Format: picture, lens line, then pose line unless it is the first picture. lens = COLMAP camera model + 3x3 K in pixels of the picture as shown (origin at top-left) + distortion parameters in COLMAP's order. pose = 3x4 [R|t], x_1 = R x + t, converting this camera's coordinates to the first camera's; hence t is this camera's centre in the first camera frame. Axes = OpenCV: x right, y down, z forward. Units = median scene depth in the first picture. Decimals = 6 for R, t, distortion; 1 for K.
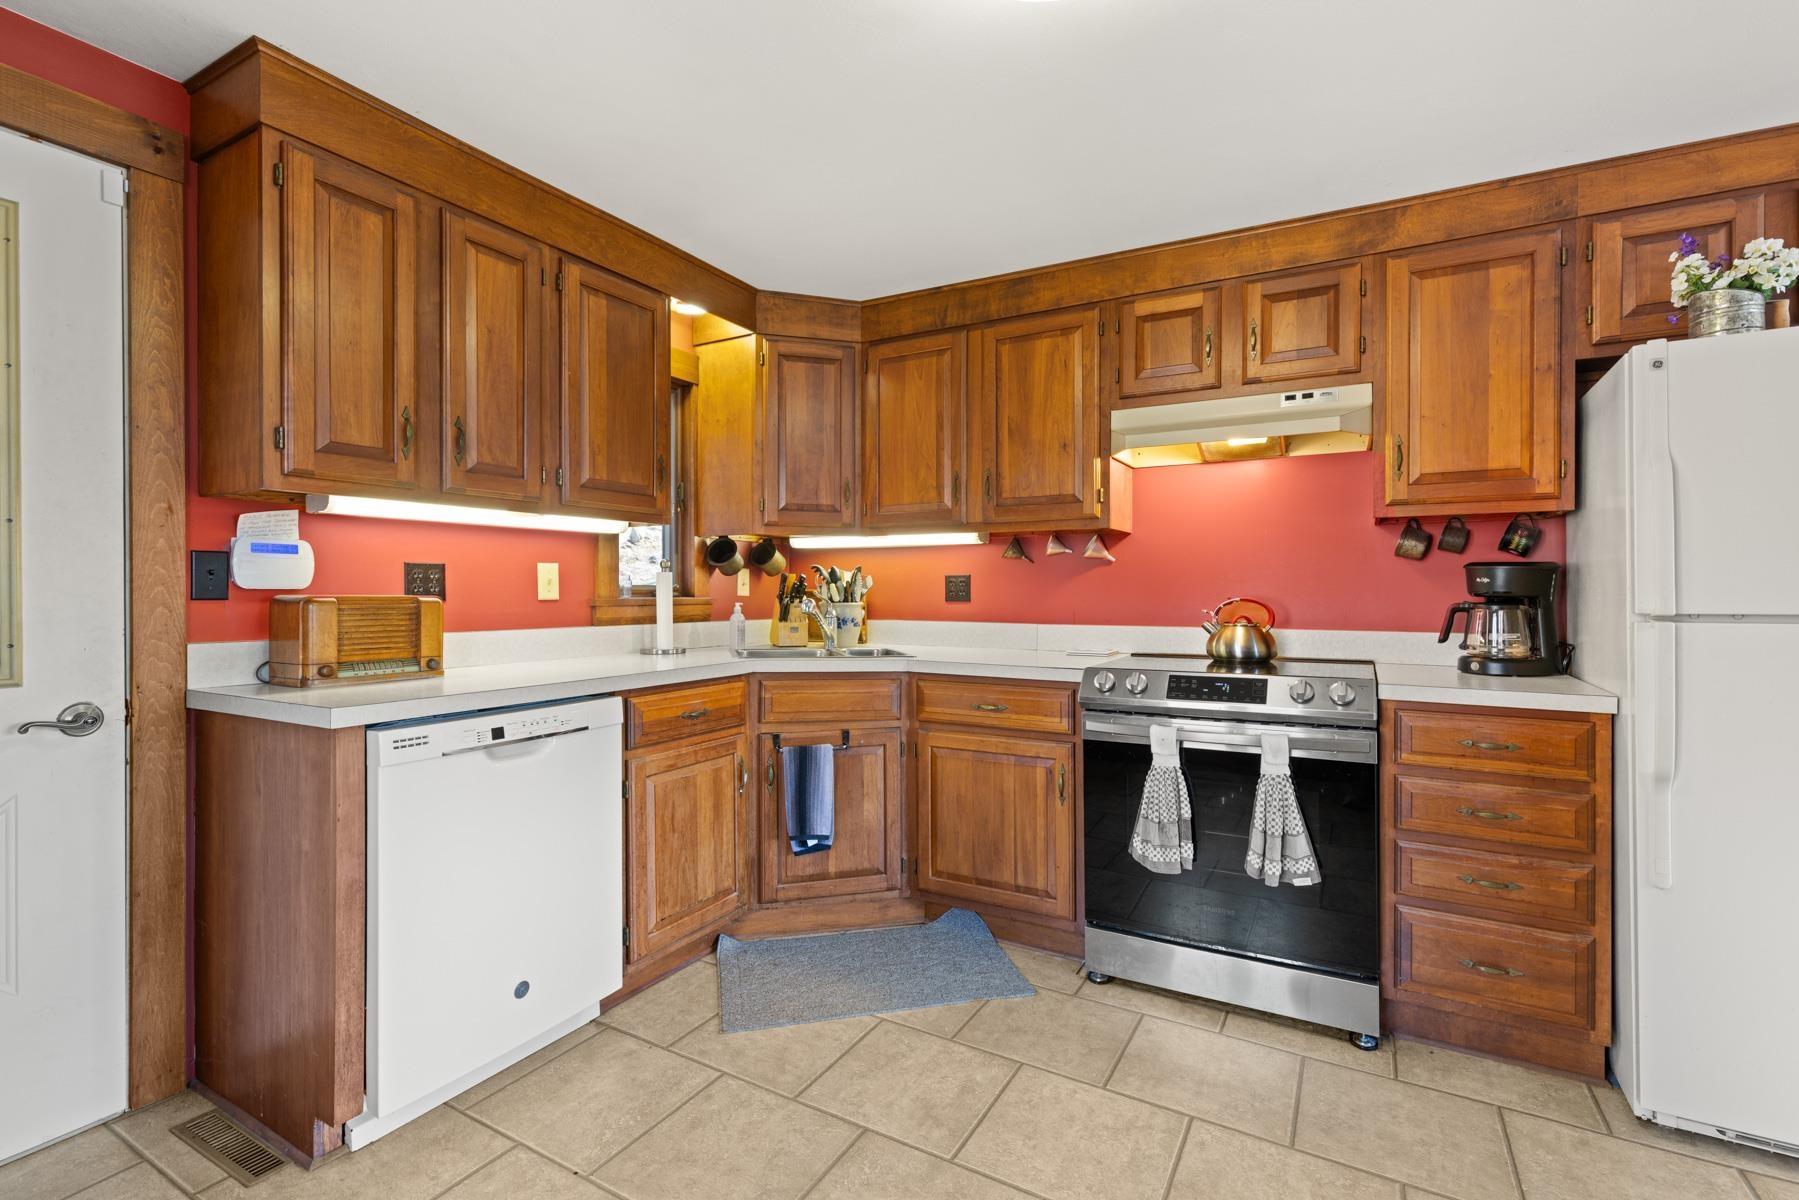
lens RADIAL K [[802.0, 0, 907.0], [0, 802.0, 589.9], [0, 0, 1]] dist [0.001570, 0.000239]
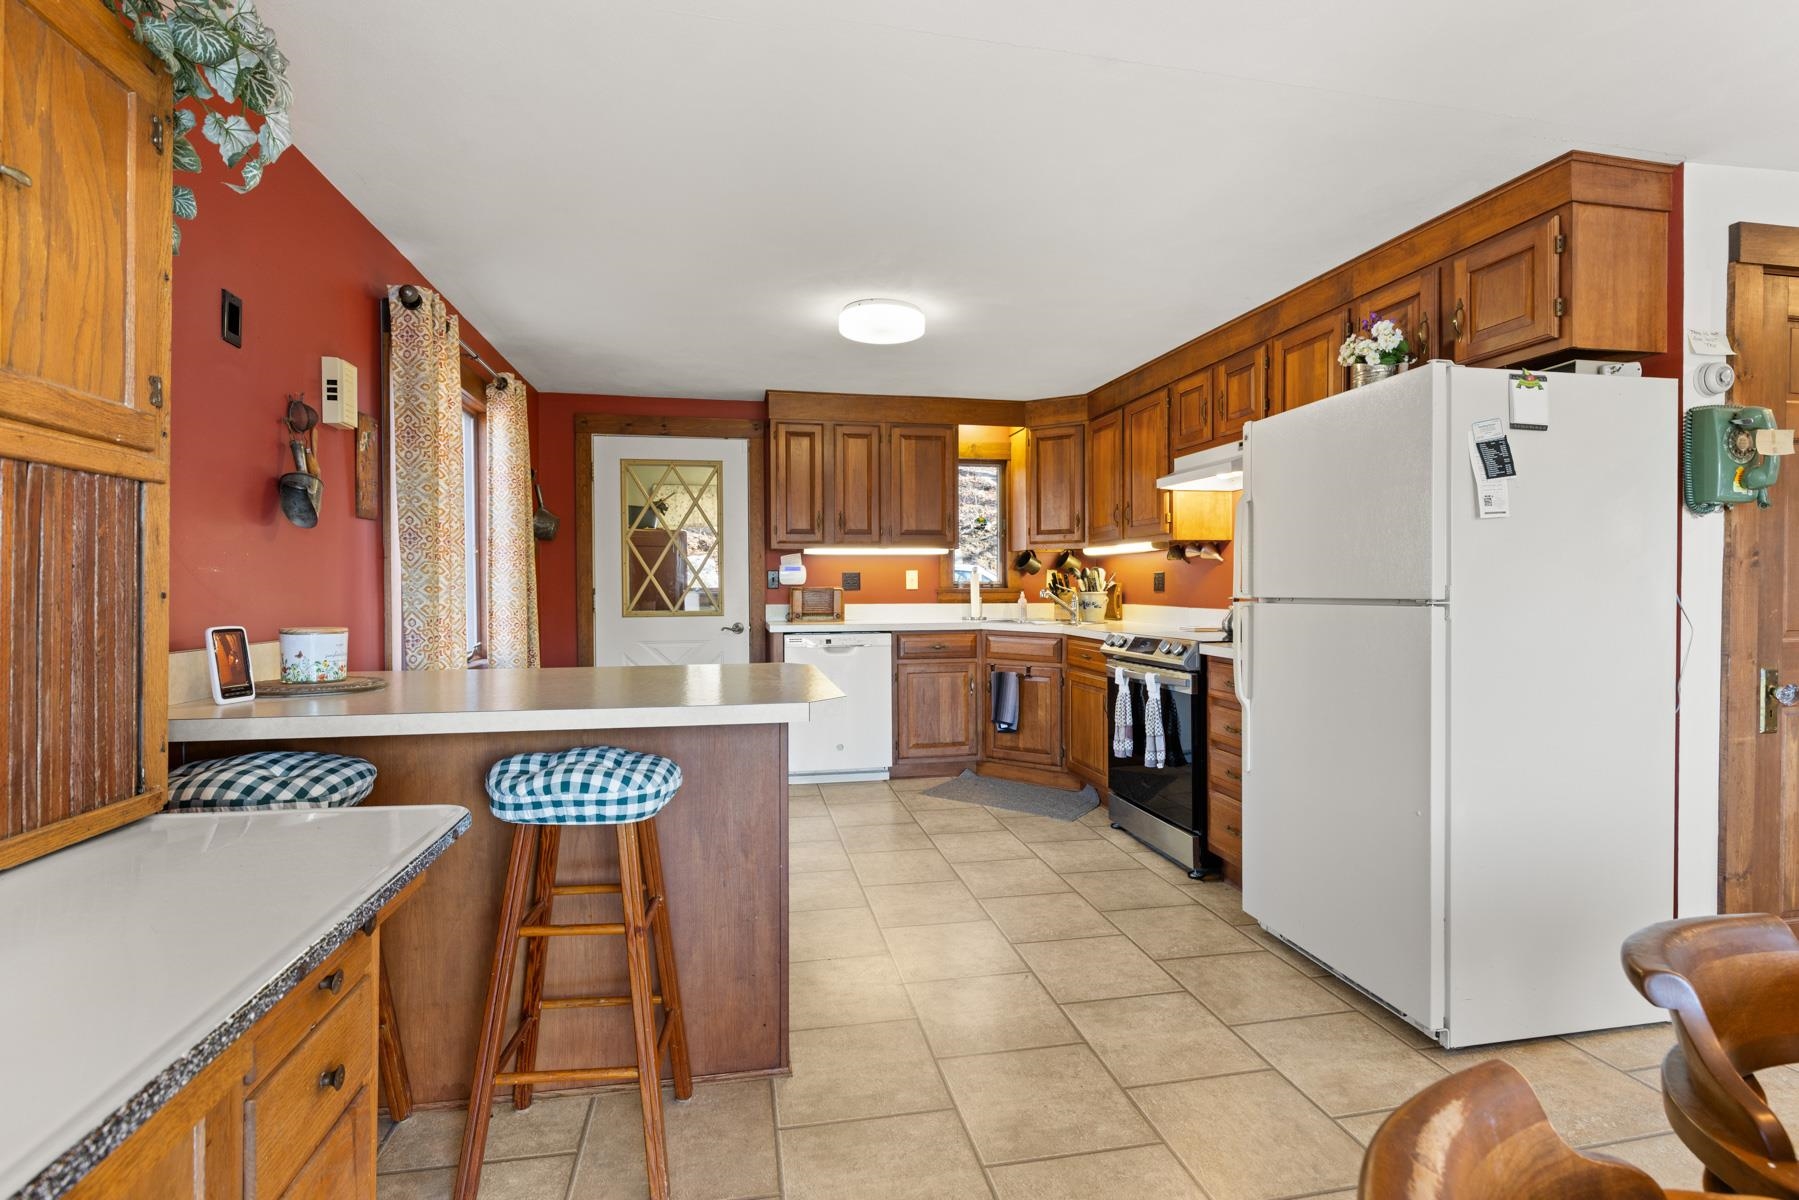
lens RADIAL K [[836.3, 0, 899.5], [0, 836.3, 600.0], [0, 0, 1]] dist [-0.004327, -0.001575]
pose [[0.652031, 0.010315, -0.758122, 1.196281], [0.004113, 0.999845, 0.017142, 0.002887], [0.758181, -0.014295, 0.651887, -0.399451]]
